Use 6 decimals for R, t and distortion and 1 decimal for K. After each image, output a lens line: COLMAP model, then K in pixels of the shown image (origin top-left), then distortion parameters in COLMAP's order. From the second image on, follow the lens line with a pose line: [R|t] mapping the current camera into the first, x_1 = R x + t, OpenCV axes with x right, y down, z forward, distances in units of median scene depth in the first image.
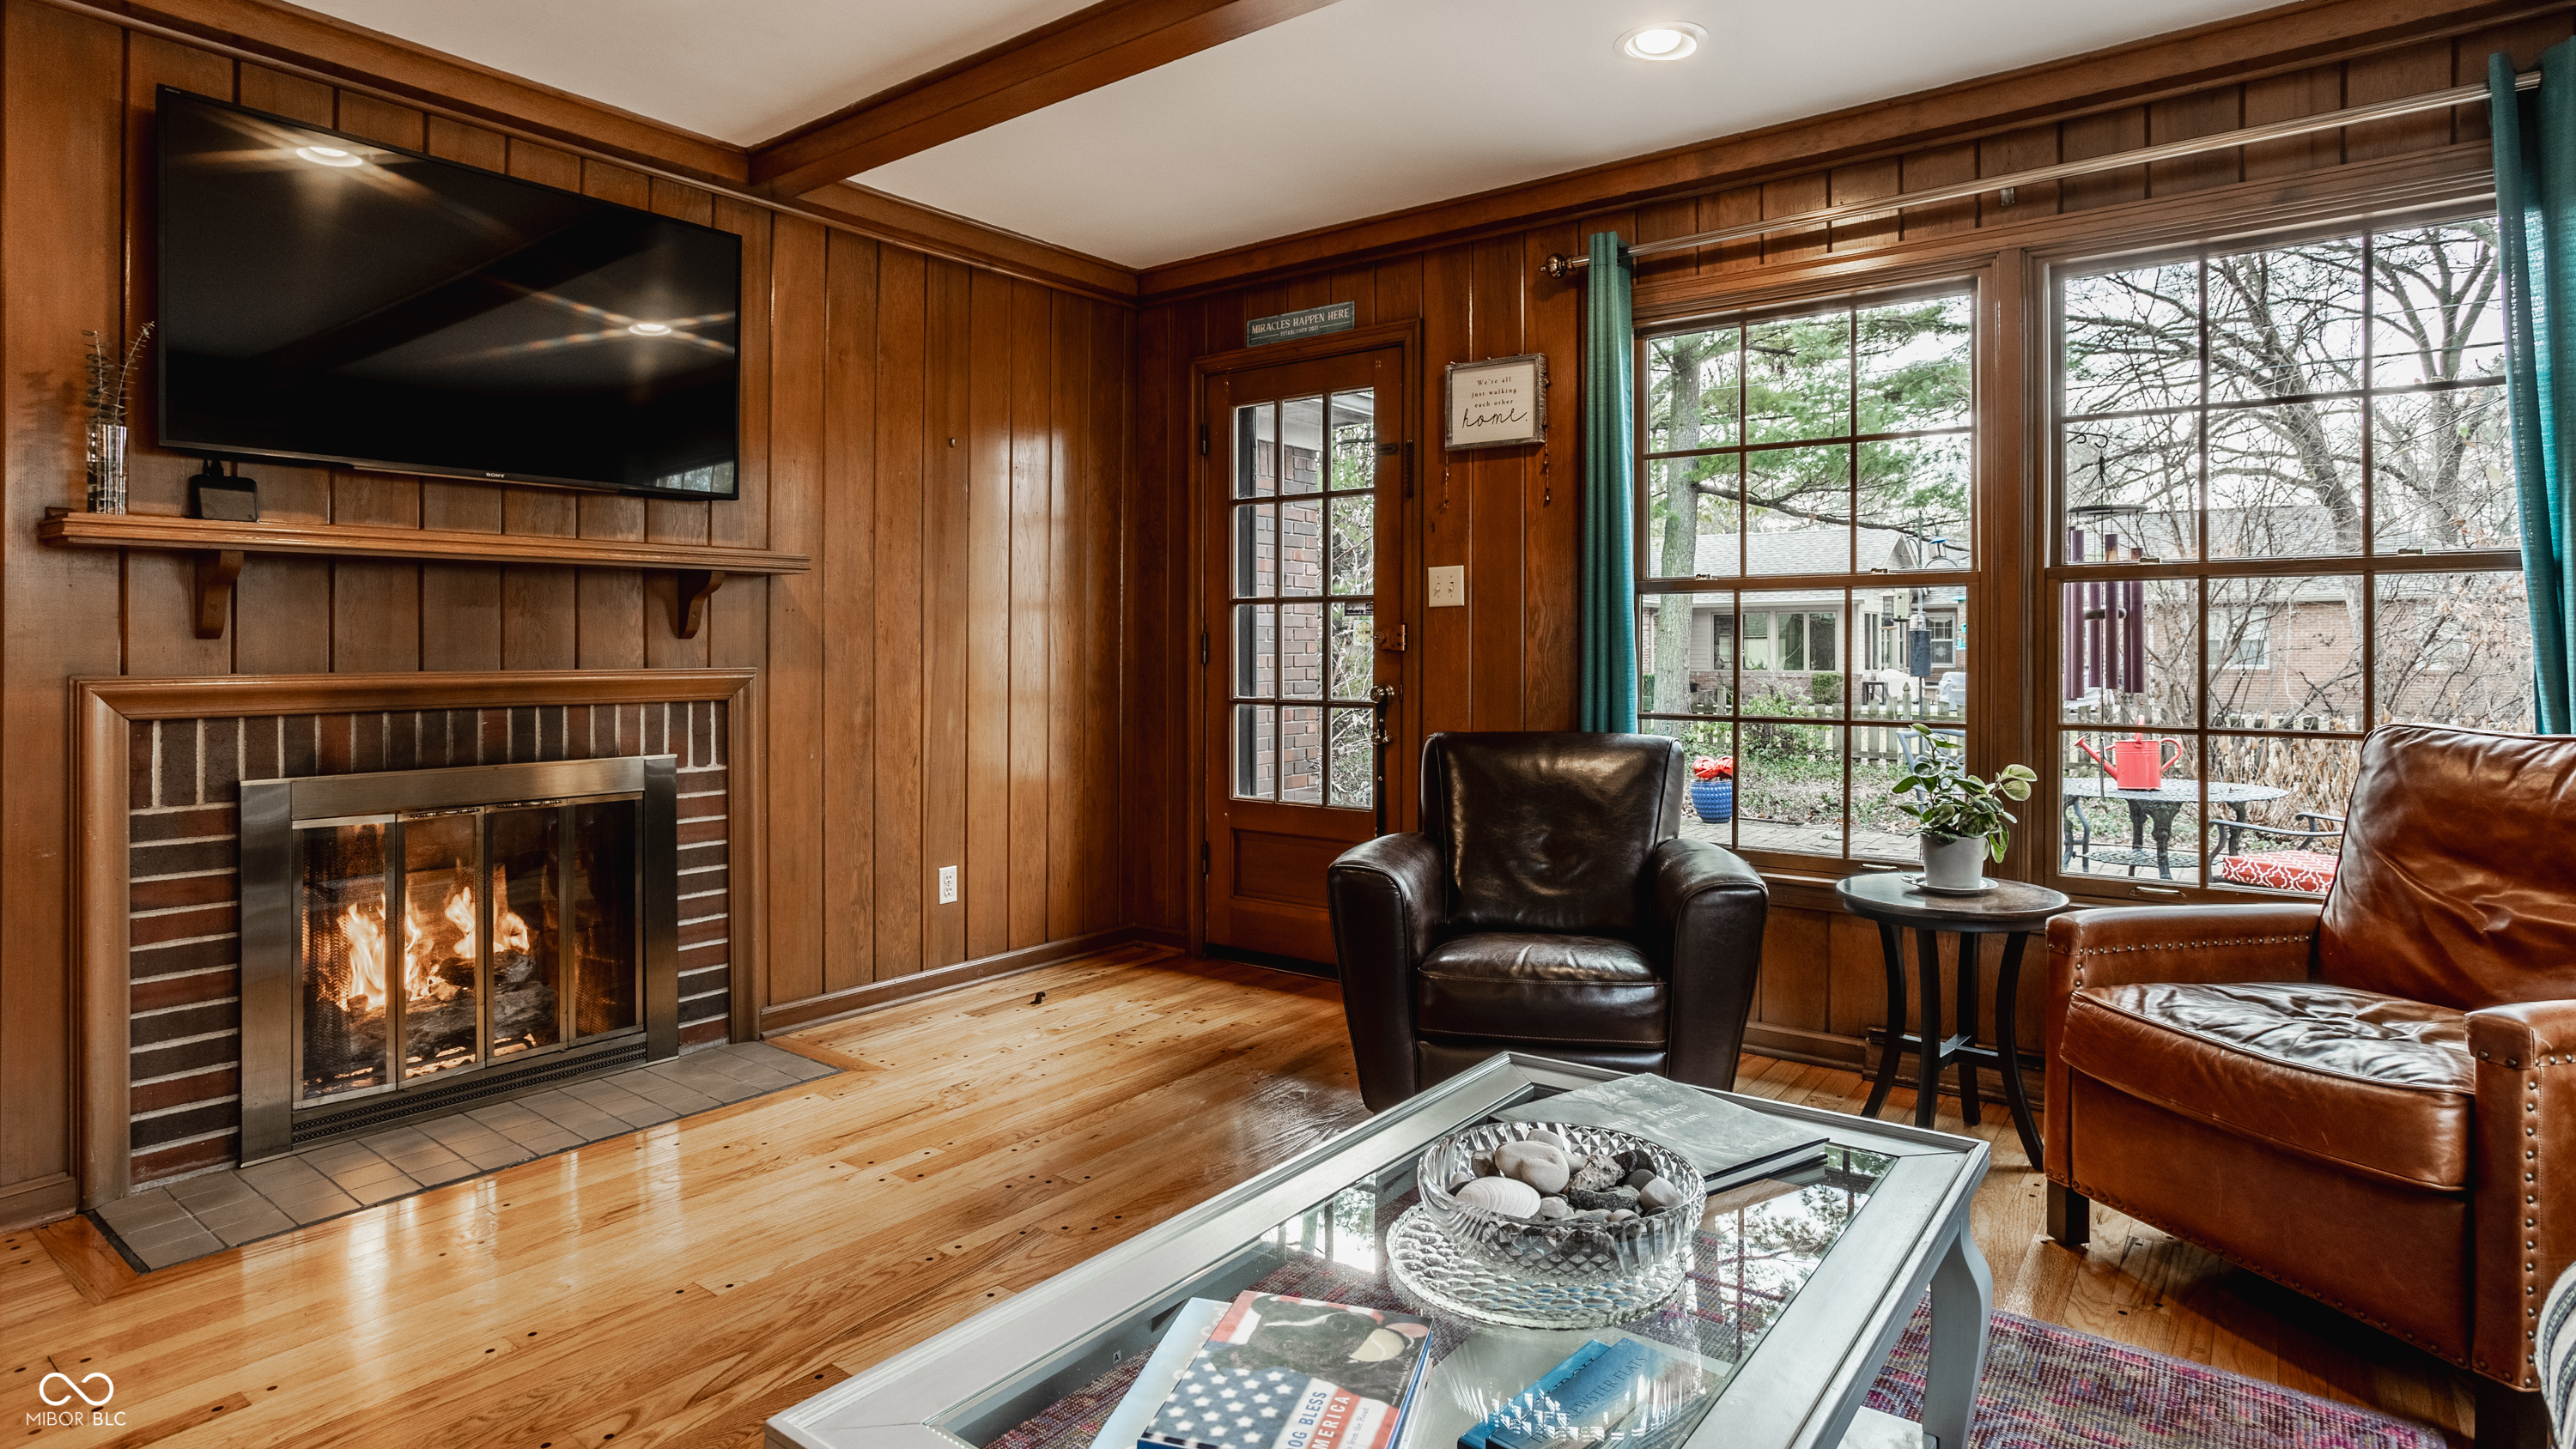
lens RADIAL K [[1343.3, 0, 1282.4], [0, 1343.3, 648.1], [0, 0, 1]] dist [-0.060879, 0.040063]
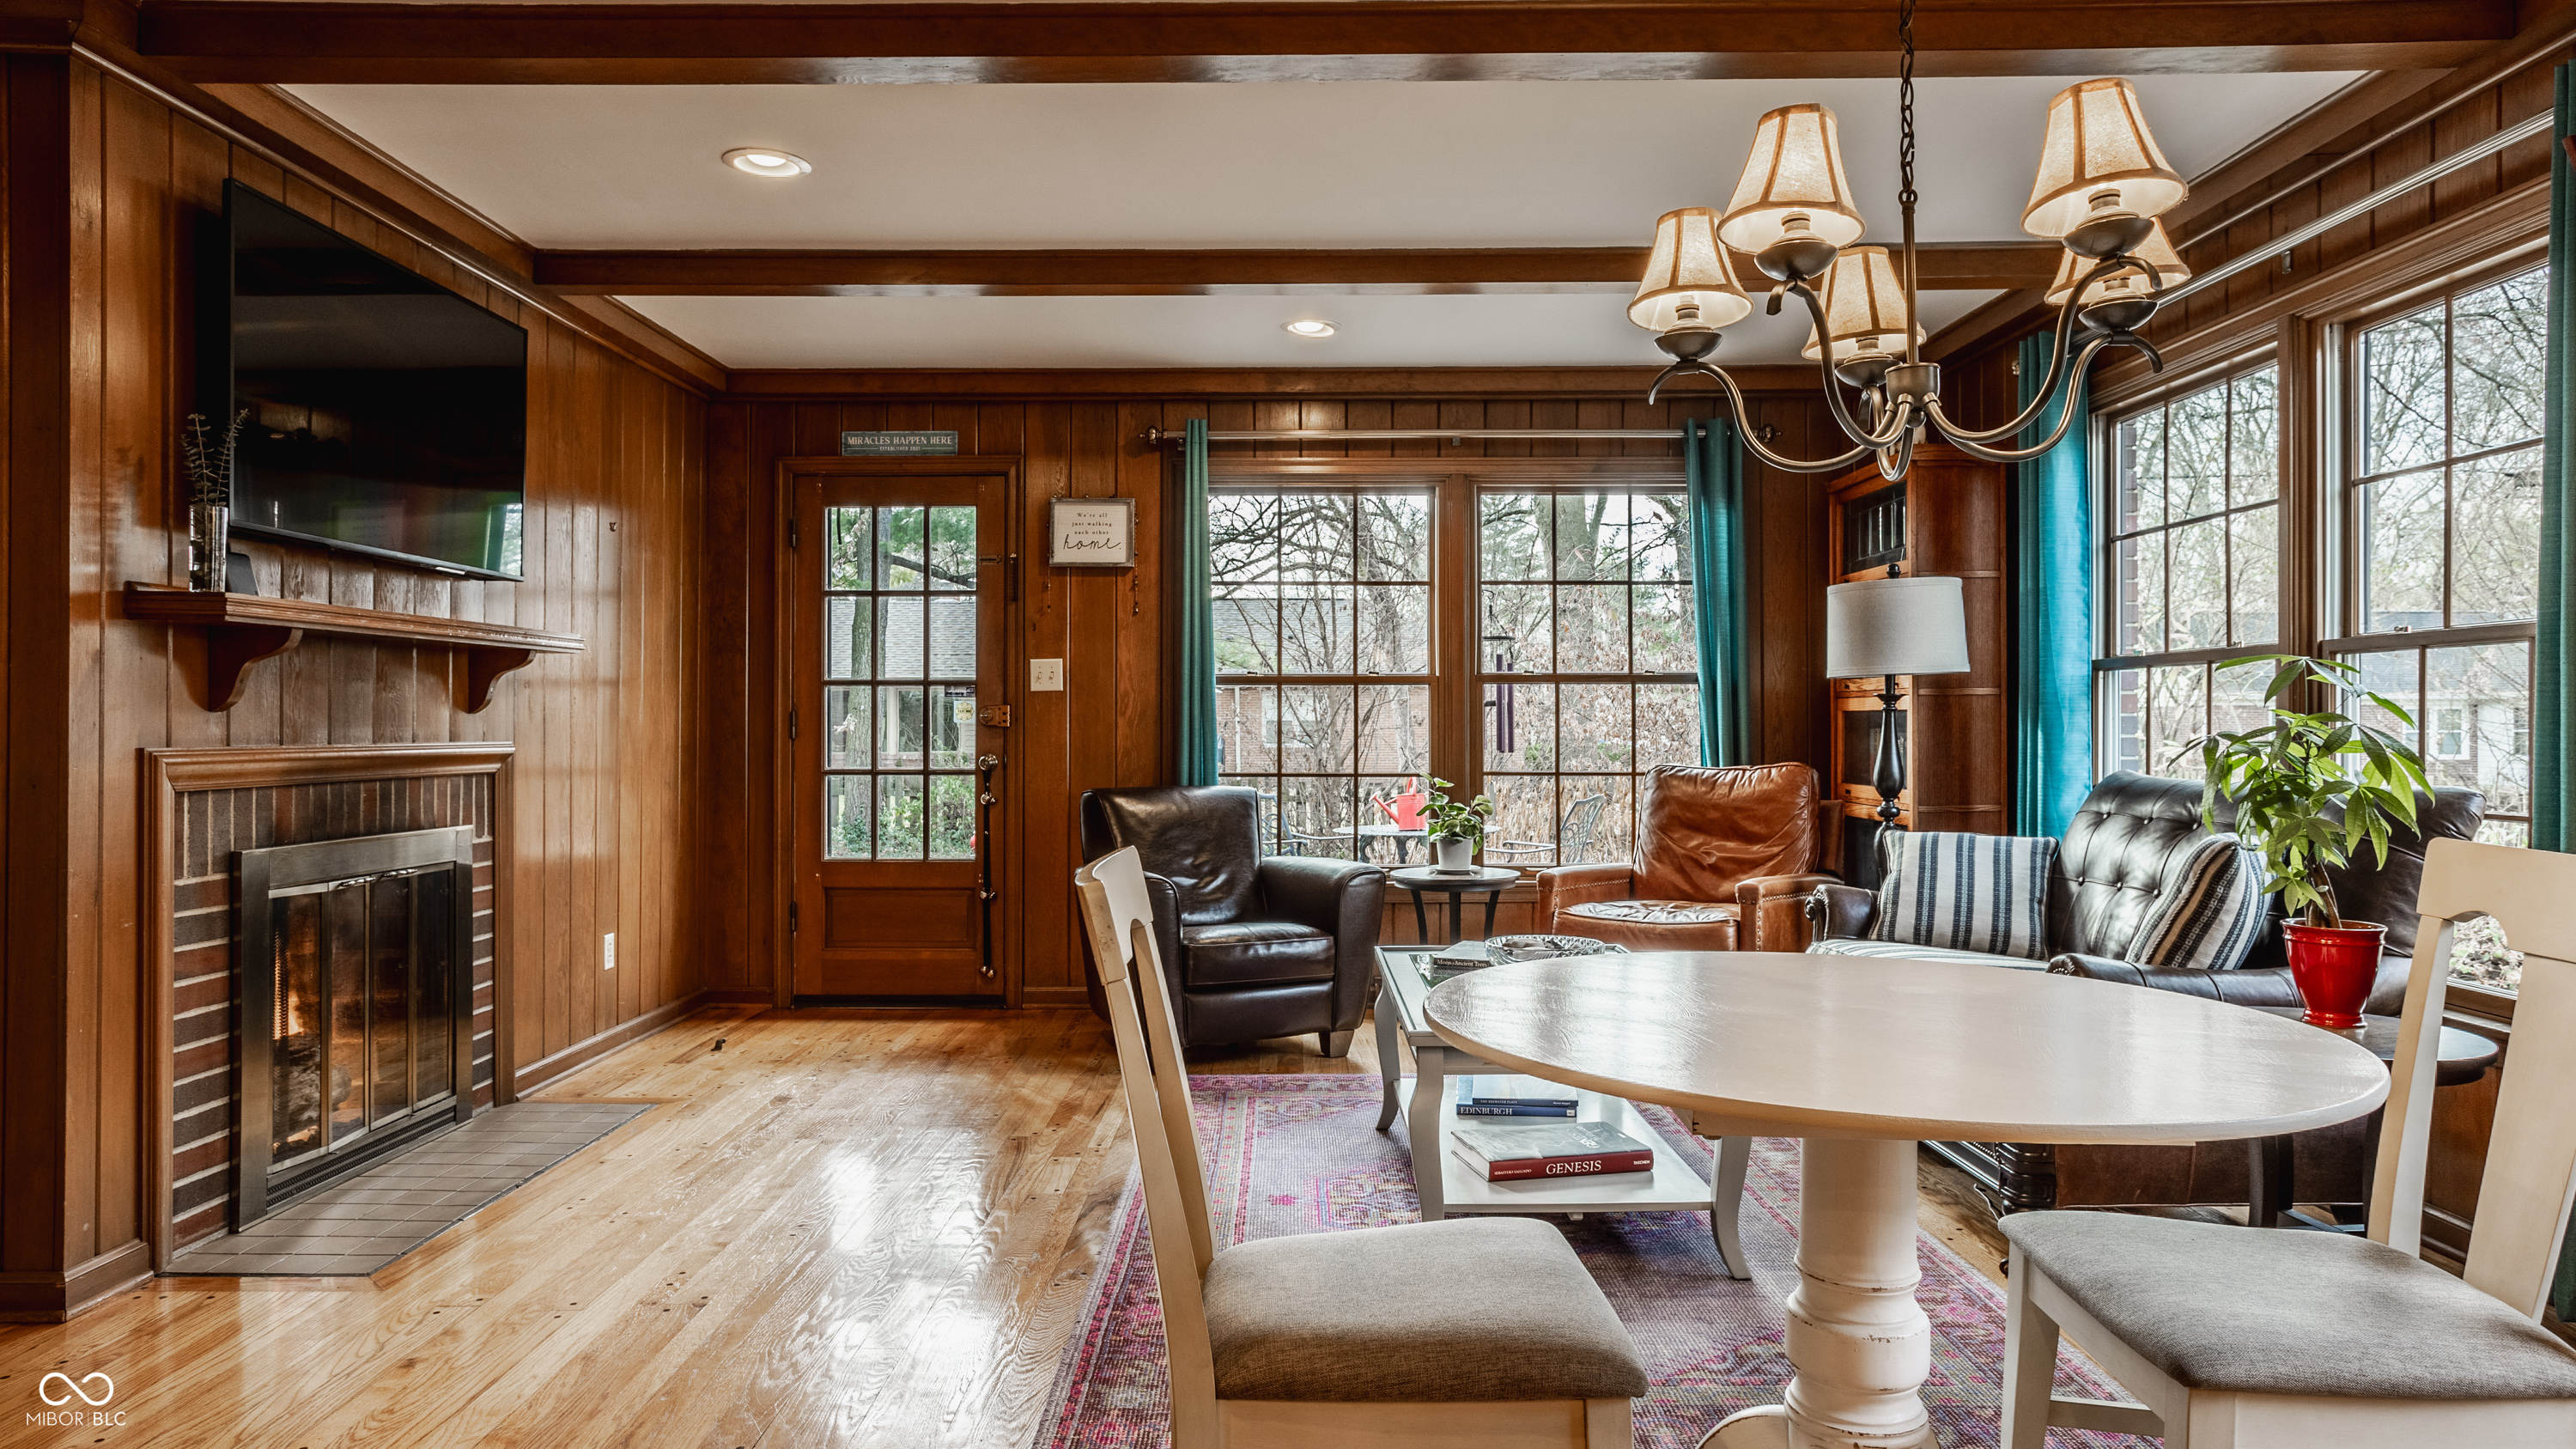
lens RADIAL K [[1575.3, 0, 1288.0], [0, 1575.3, 724.5], [0, 0, 1]] dist [-0.030446, -0.000009]
pose [[0.799259, 0.001912, 0.600984, -0.607214], [-0.000645, 0.999997, -0.002325, 0.003338], [-0.600987, 0.001471, 0.799257, -0.317514]]
